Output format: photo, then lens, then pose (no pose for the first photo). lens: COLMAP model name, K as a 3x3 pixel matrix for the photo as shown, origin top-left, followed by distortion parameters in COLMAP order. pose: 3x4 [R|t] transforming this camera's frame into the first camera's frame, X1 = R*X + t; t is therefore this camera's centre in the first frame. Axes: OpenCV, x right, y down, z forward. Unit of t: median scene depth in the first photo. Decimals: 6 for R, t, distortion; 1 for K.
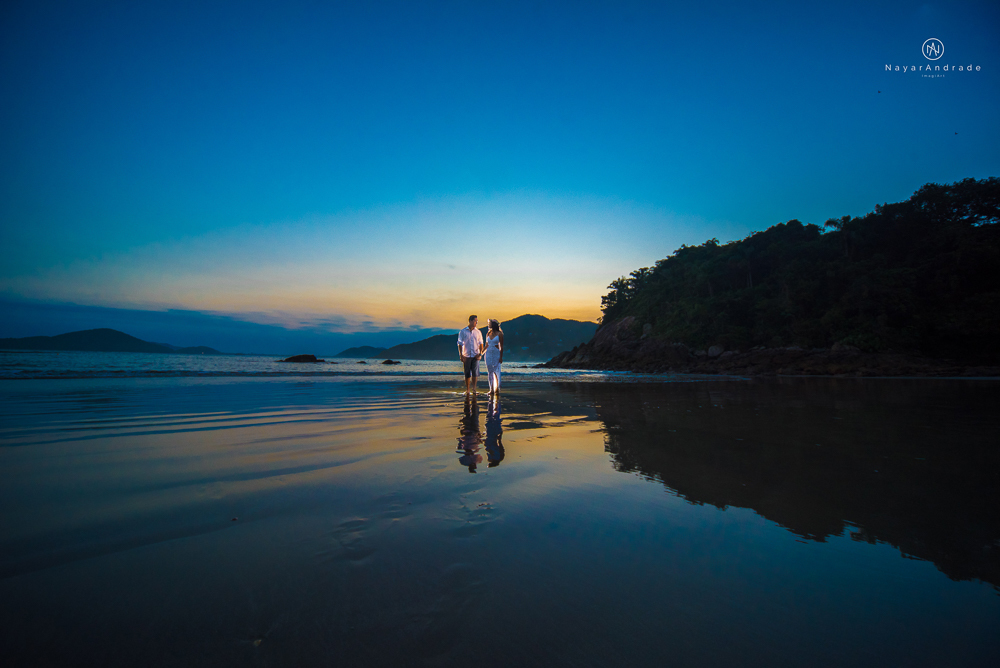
lens RADIAL K [[368.7, 0, 500.3], [0, 368.7, 342.8], [0, 0, 1]] dist [-0.000258, -0.000223]
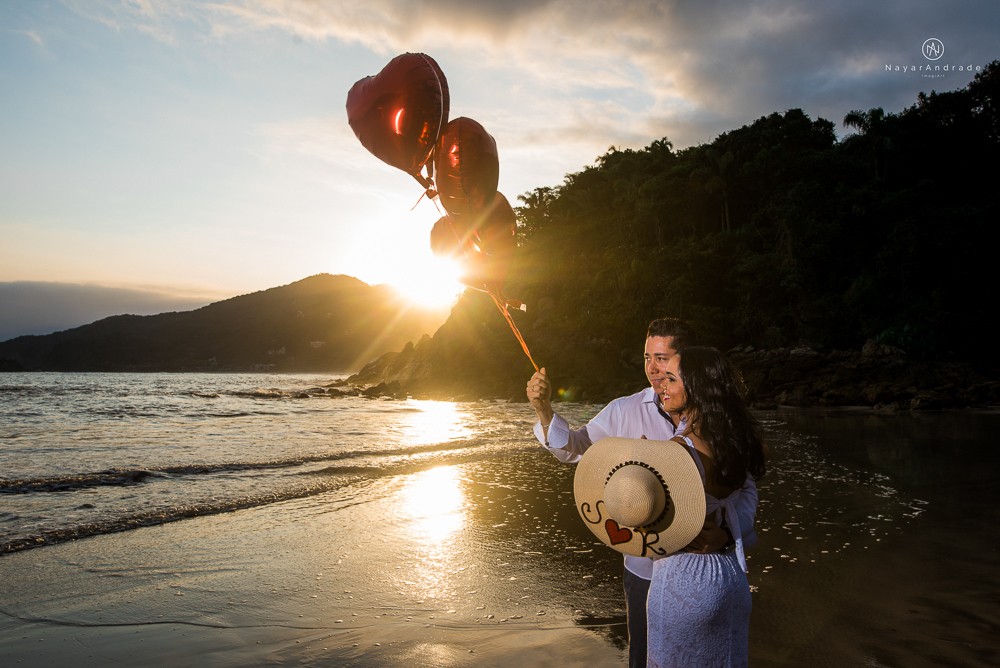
lens RADIAL K [[717.9, 0, 512.1], [0, 717.9, 340.0], [0, 0, 1]] dist [-0.034475, 0.035913]
pose [[0.949917, -0.006061, 0.312442, 0.080953], [0.001717, 0.999898, 0.014177, -0.012404], [-0.312496, -0.012930, 0.949831, 0.146371]]
